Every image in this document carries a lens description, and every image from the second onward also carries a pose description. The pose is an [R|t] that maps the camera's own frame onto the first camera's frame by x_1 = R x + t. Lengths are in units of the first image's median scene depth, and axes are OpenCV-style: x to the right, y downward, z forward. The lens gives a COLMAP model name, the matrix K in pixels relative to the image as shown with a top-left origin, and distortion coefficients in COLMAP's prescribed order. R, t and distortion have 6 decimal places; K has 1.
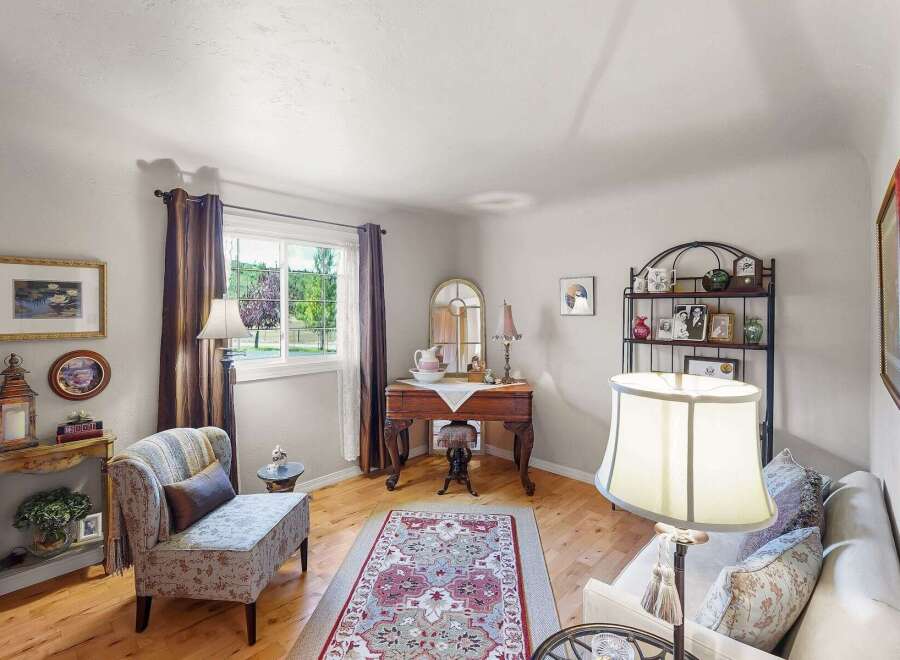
lens RADIAL K [[433.6, 0, 448.5], [0, 433.6, 321.2], [0, 0, 1]] dist [-0.003299, 0.000044]
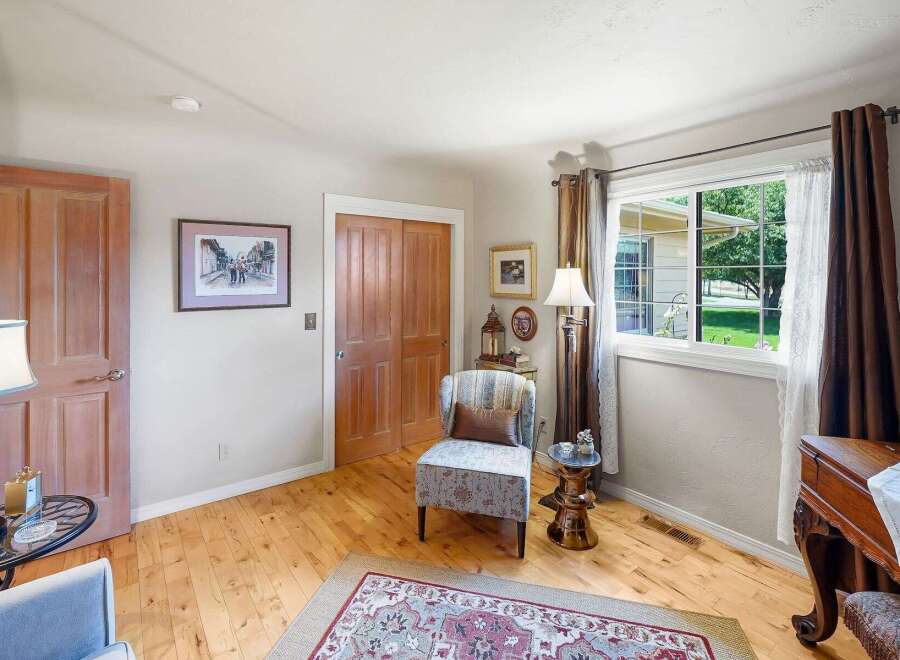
lens RADIAL K [[414.3, 0, 450.2], [0, 414.3, 281.6], [0, 0, 1]] dist [-0.000158, -0.000215]
pose [[-0.147672, 0.016010, -0.988907, 0.579602], [-0.018273, 0.999654, 0.018912, -0.039192], [0.988868, 0.020863, -0.147328, 0.971581]]
